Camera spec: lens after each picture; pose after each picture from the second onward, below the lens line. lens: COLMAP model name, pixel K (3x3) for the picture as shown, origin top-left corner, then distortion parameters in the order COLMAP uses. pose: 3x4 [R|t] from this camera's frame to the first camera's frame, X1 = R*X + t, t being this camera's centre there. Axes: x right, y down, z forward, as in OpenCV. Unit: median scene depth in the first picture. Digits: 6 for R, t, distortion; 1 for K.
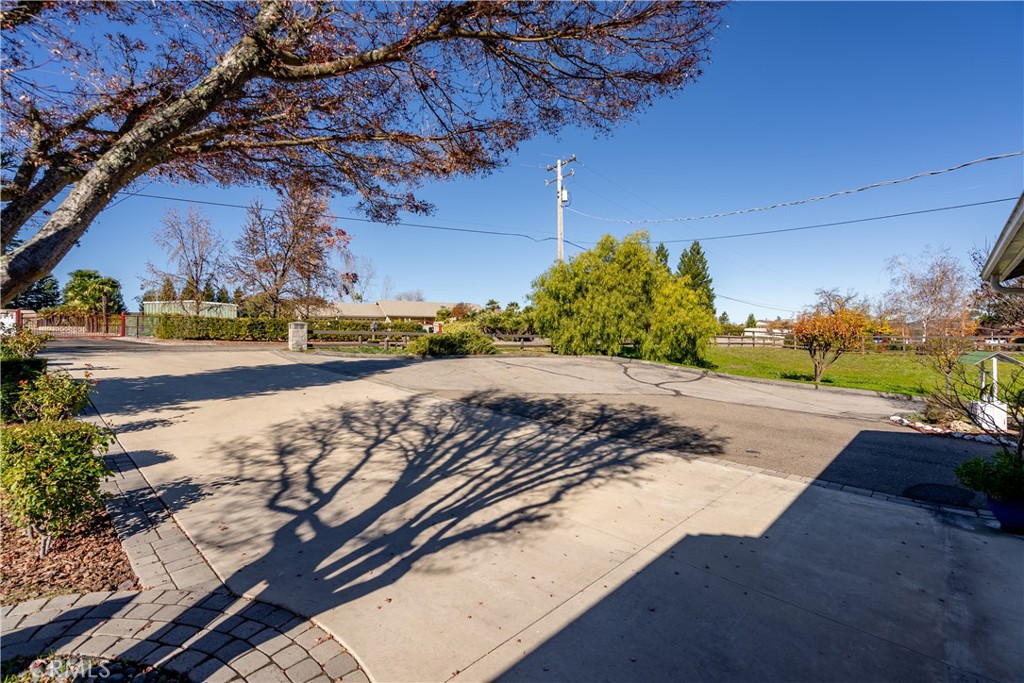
lens RADIAL K [[460.1, 0, 512.0], [0, 460.1, 341.5], [0, 0, 1]] dist [-0.003814, -0.000208]
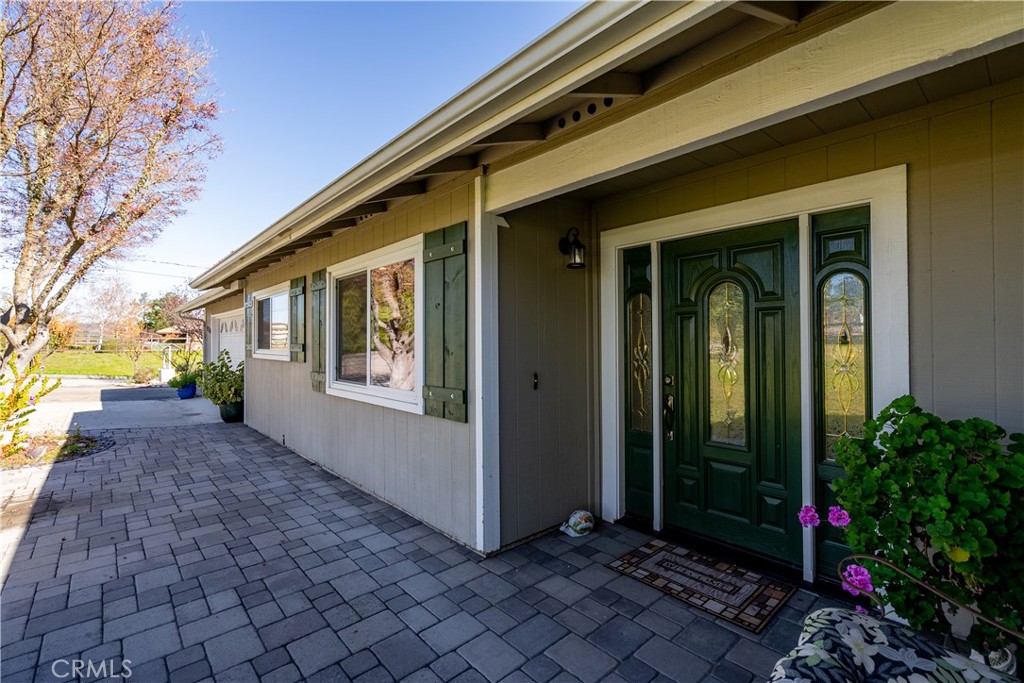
lens RADIAL K [[460.1, 0, 512.0], [0, 460.1, 341.5], [0, 0, 1]] dist [-0.003814, -0.000208]
pose [[0.087345, -0.011951, 0.996106, -0.659325], [0.022871, 0.999689, 0.009988, 0.037871], [-0.995916, 0.021910, 0.087591, -0.532671]]
